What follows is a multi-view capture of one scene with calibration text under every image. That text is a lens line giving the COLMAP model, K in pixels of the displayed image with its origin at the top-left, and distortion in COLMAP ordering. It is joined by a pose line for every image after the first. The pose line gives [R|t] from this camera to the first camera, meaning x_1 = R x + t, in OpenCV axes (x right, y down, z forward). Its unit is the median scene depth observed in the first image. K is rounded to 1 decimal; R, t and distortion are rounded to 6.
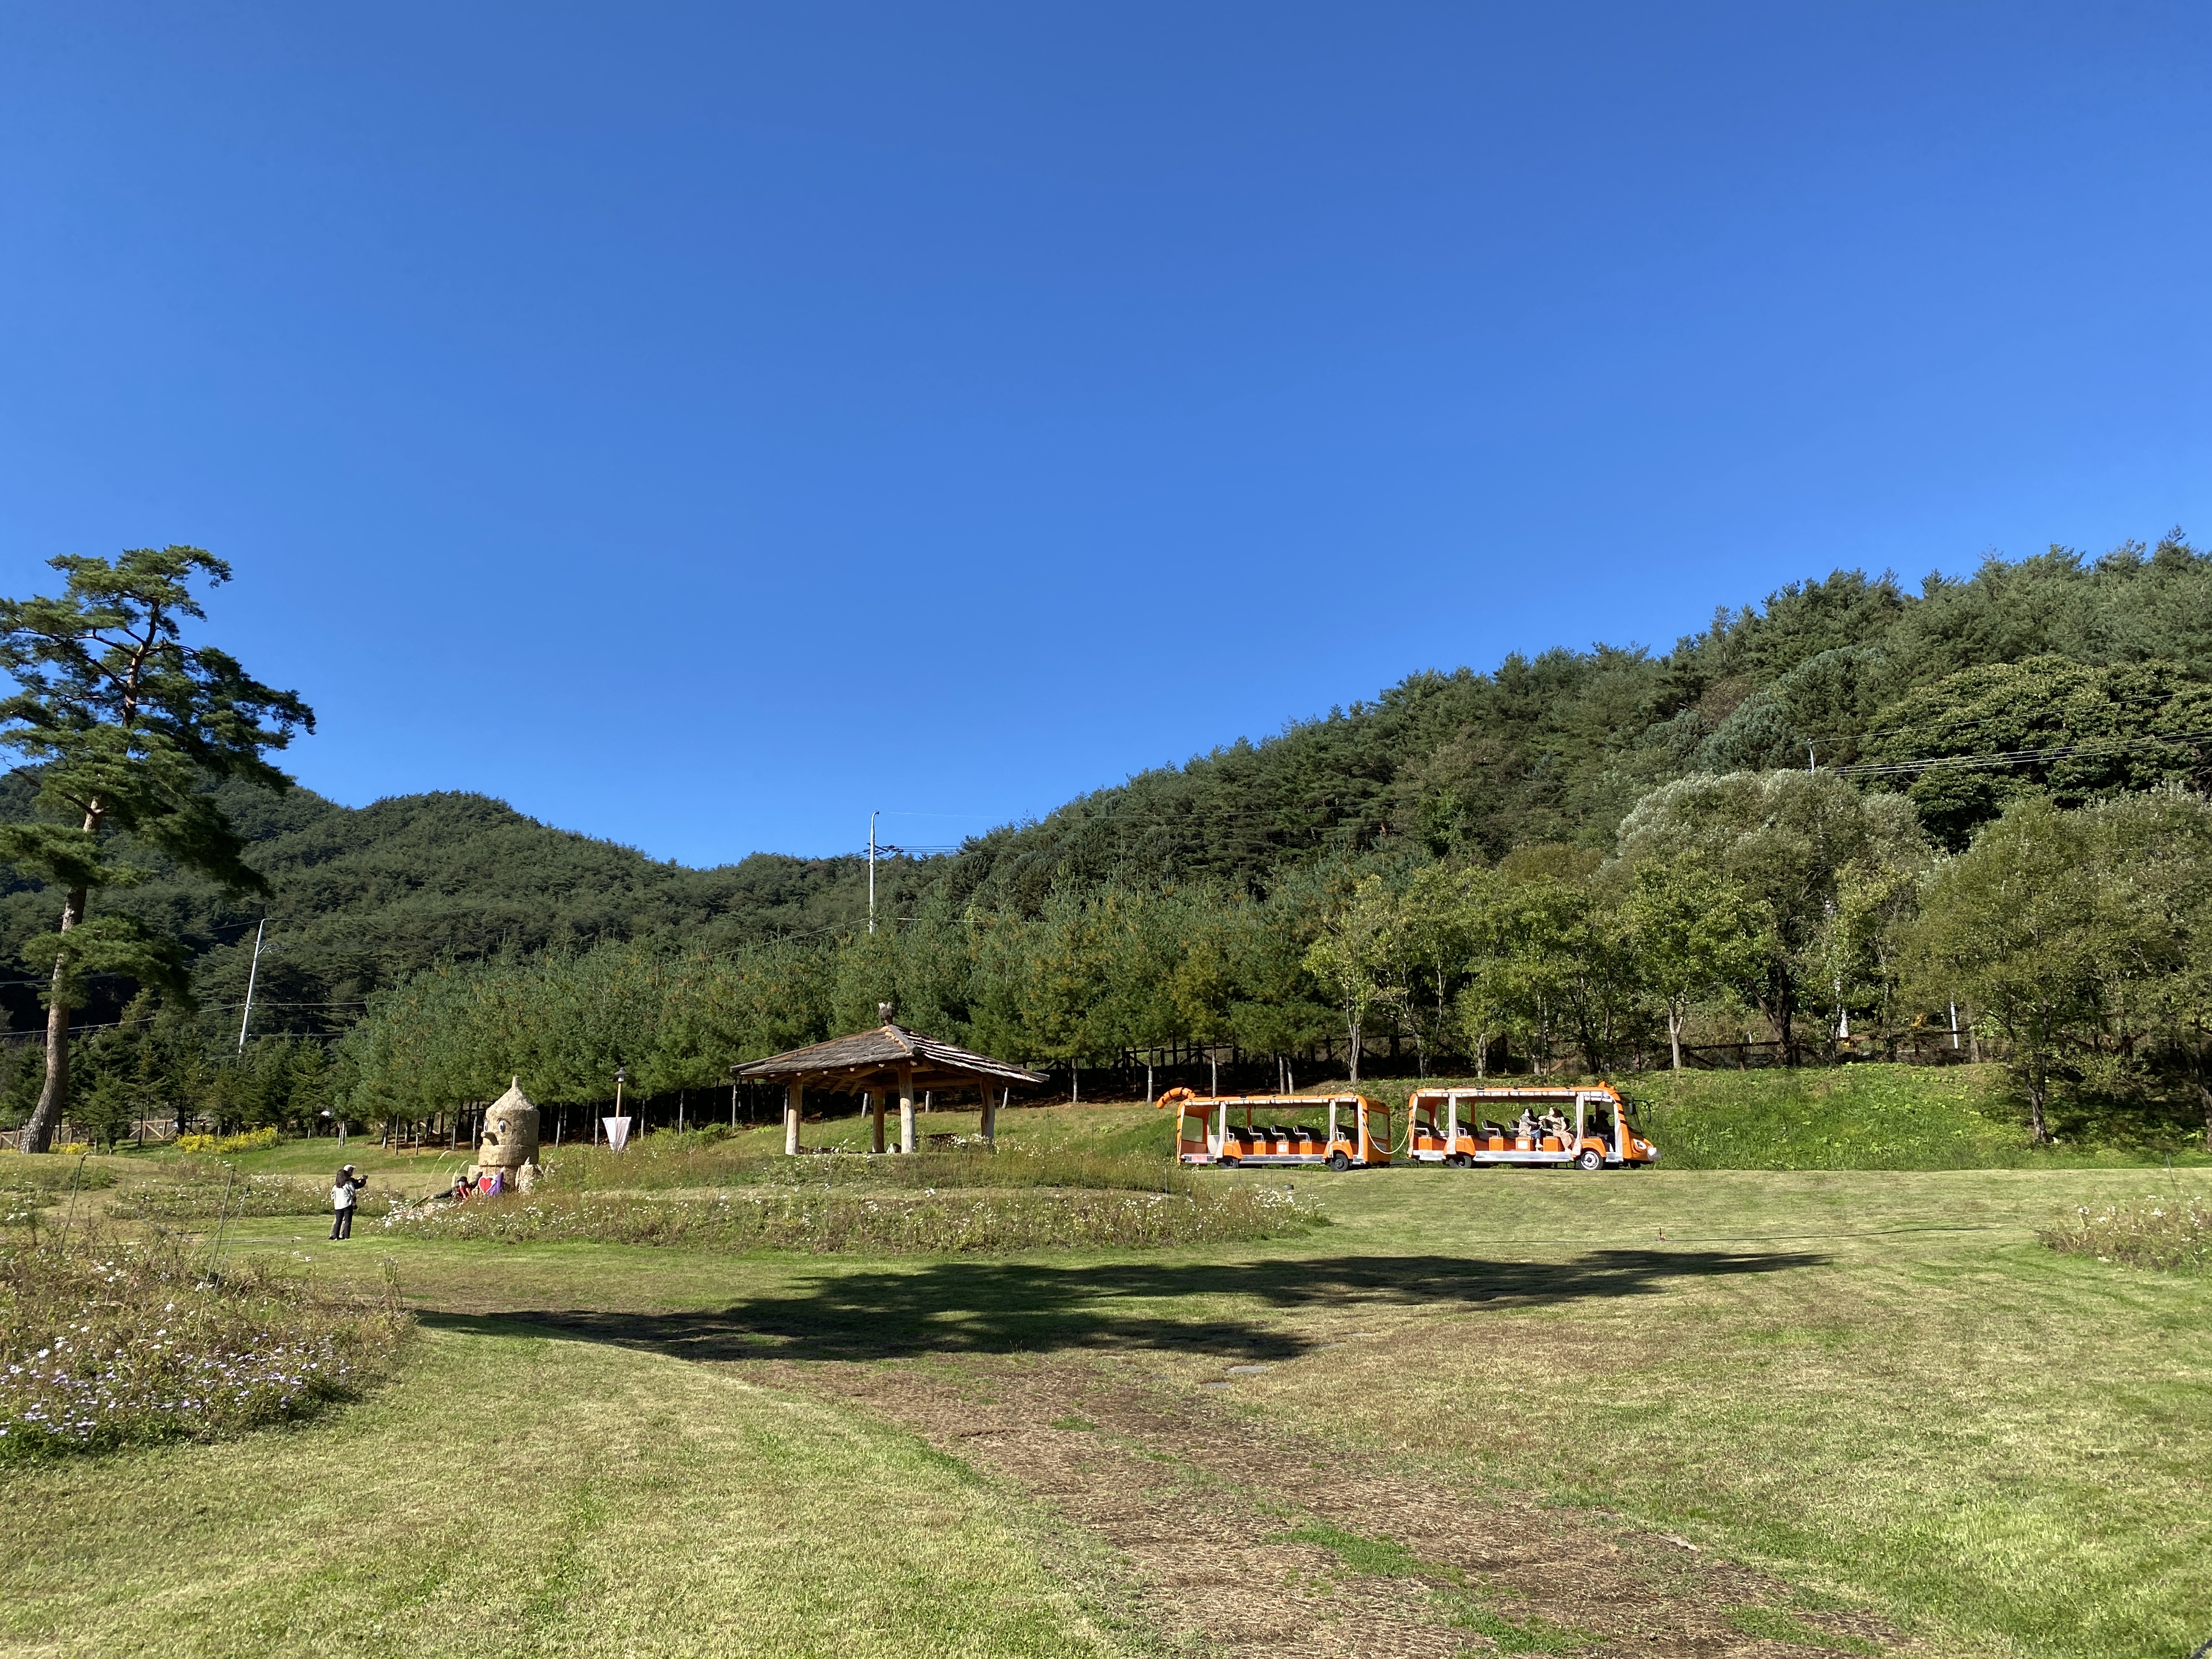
lens RADIAL K [[1632.1, 0, 1112.5], [0, 1632.1, 853.9], [0, 0, 1]] dist [-0.003515, -0.044997]
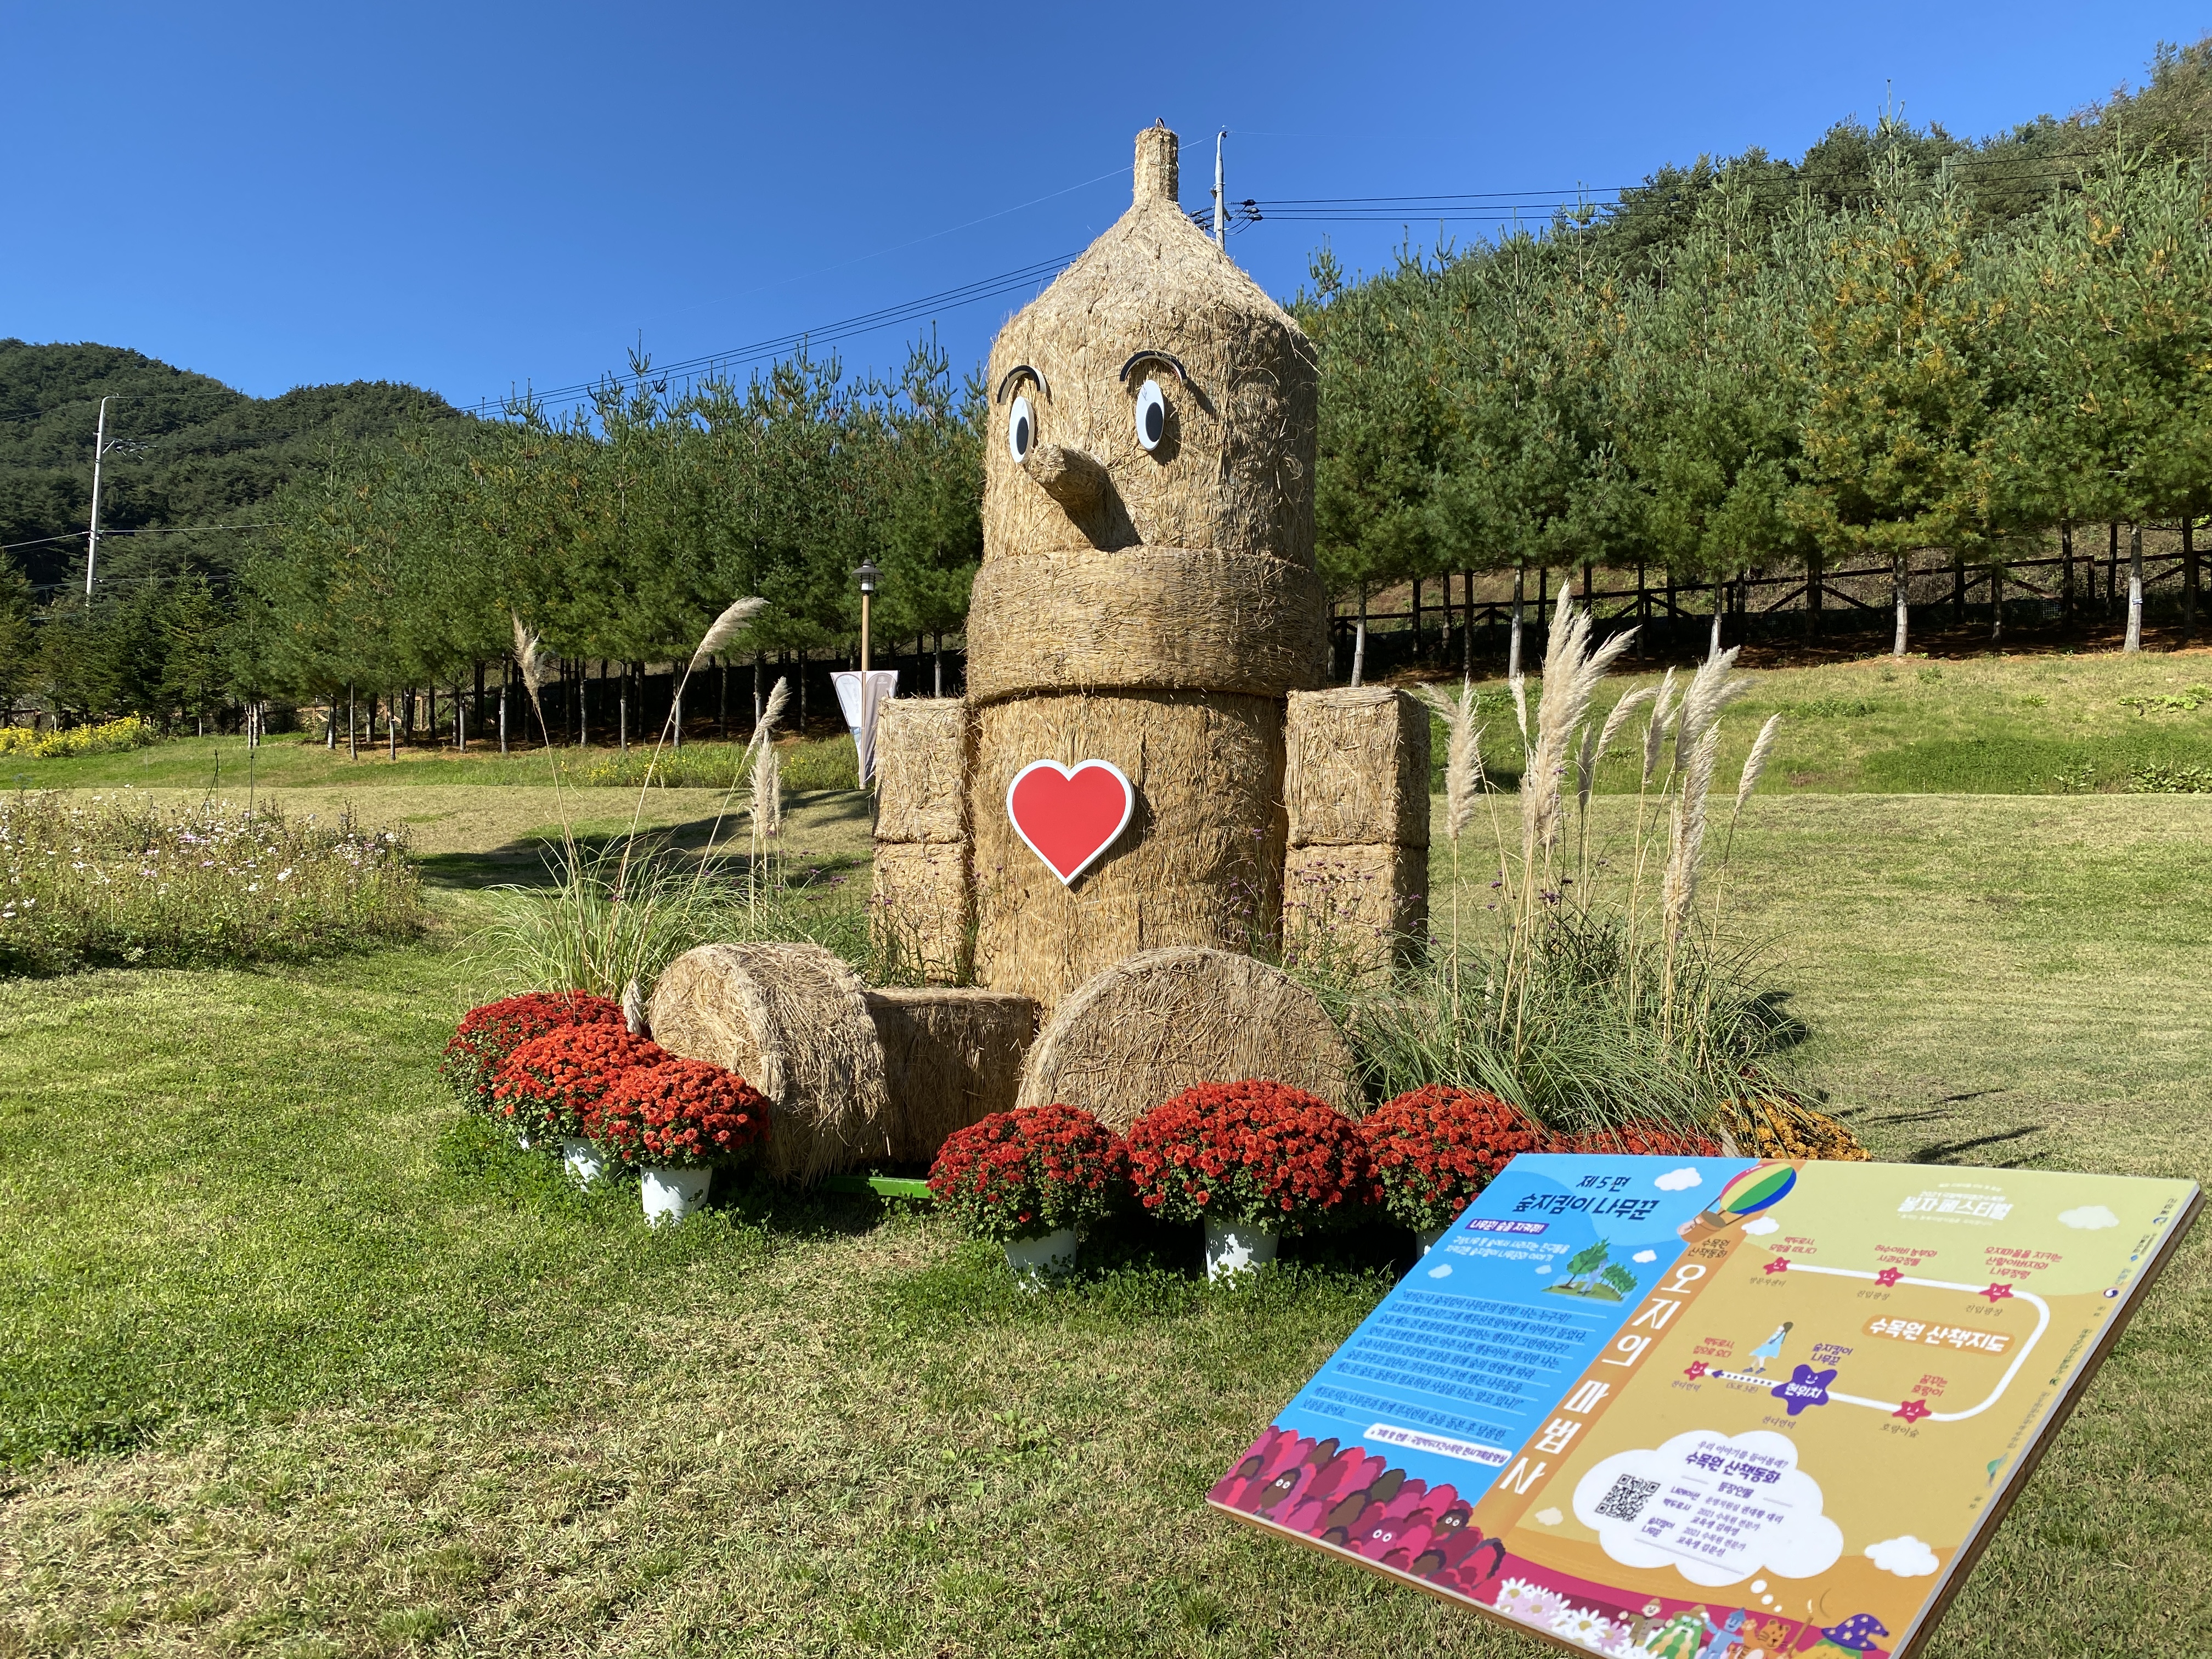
lens RADIAL K [[1661.9, 0, 1099.3], [0, 1661.9, 844.9], [0, 0, 1]] dist [0.070025, -0.092906]
pose [[0.999748, 0.017203, 0.014414, -0.177802], [-0.019842, 0.977607, 0.209502, 0.080775], [-0.010487, -0.209736, 0.977702, 0.395922]]
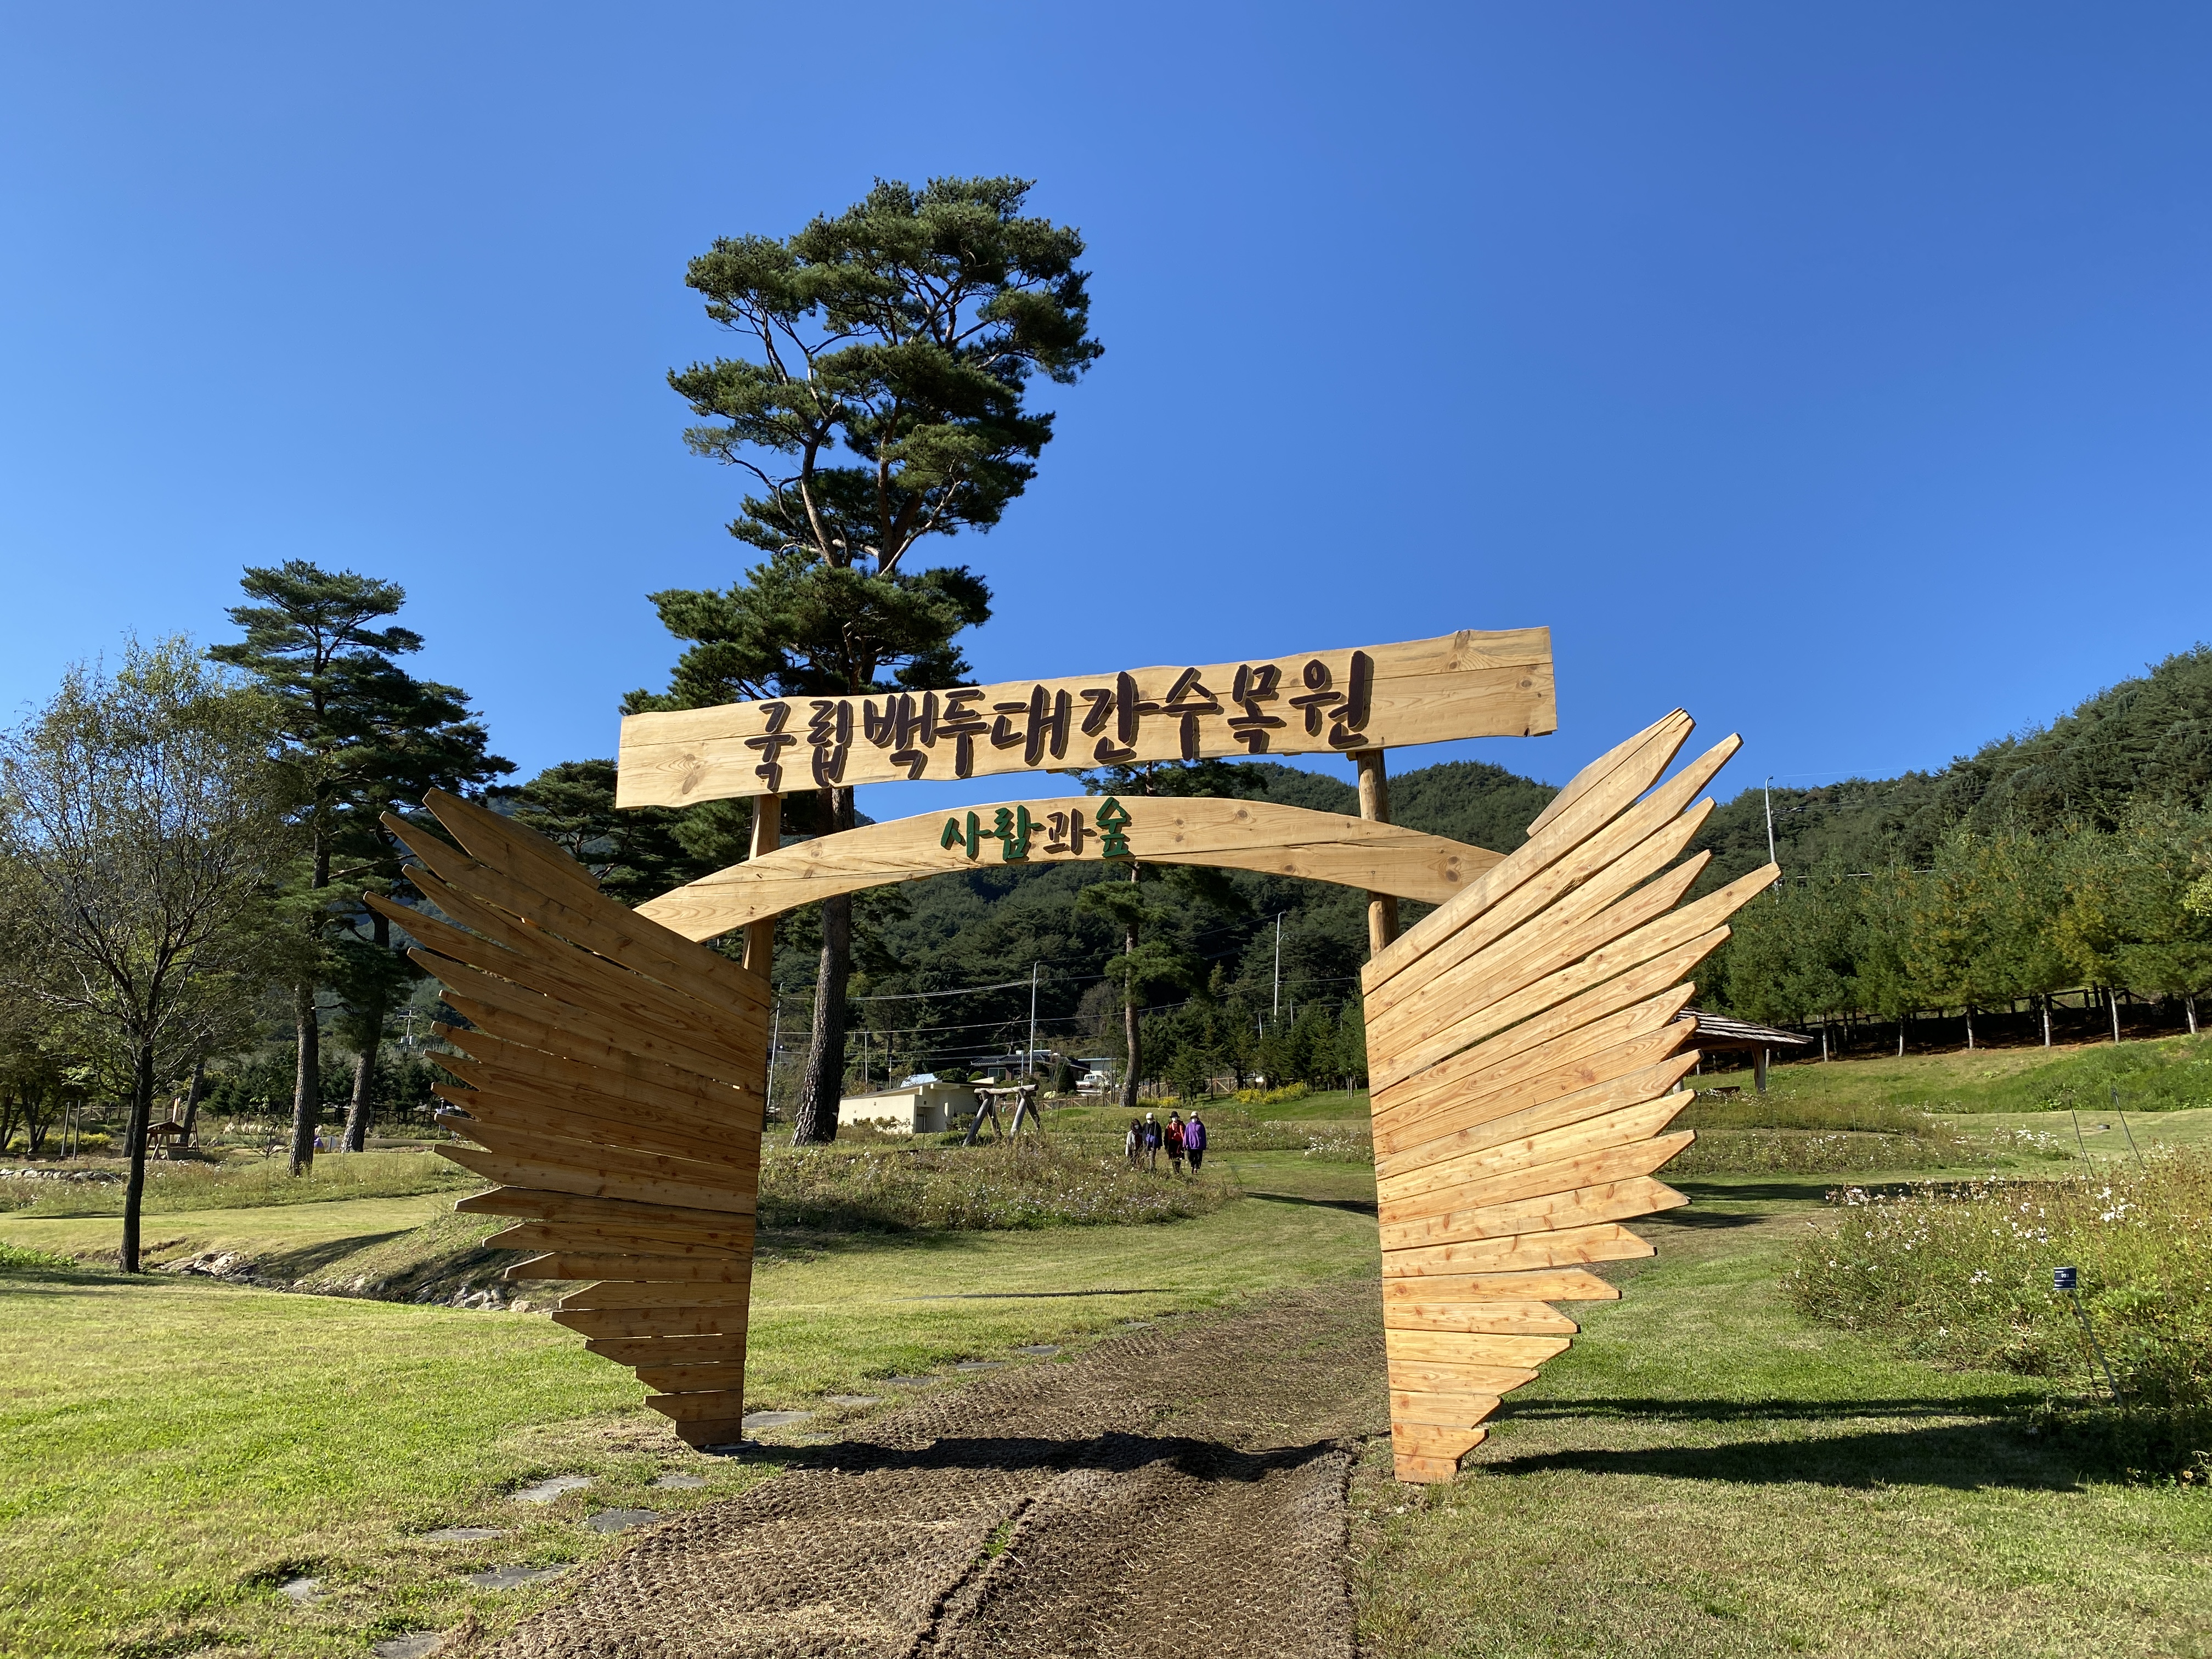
lens RADIAL K [[1632.1, 0, 1112.5], [0, 1632.1, 853.9], [0, 0, 1]] dist [-0.003515, -0.044997]
pose [[0.820860, -0.091695, -0.563720, 0.087036], [0.110460, 0.993880, -0.000818, -0.020925], [0.560345, -0.061597, 0.825965, -0.104216]]
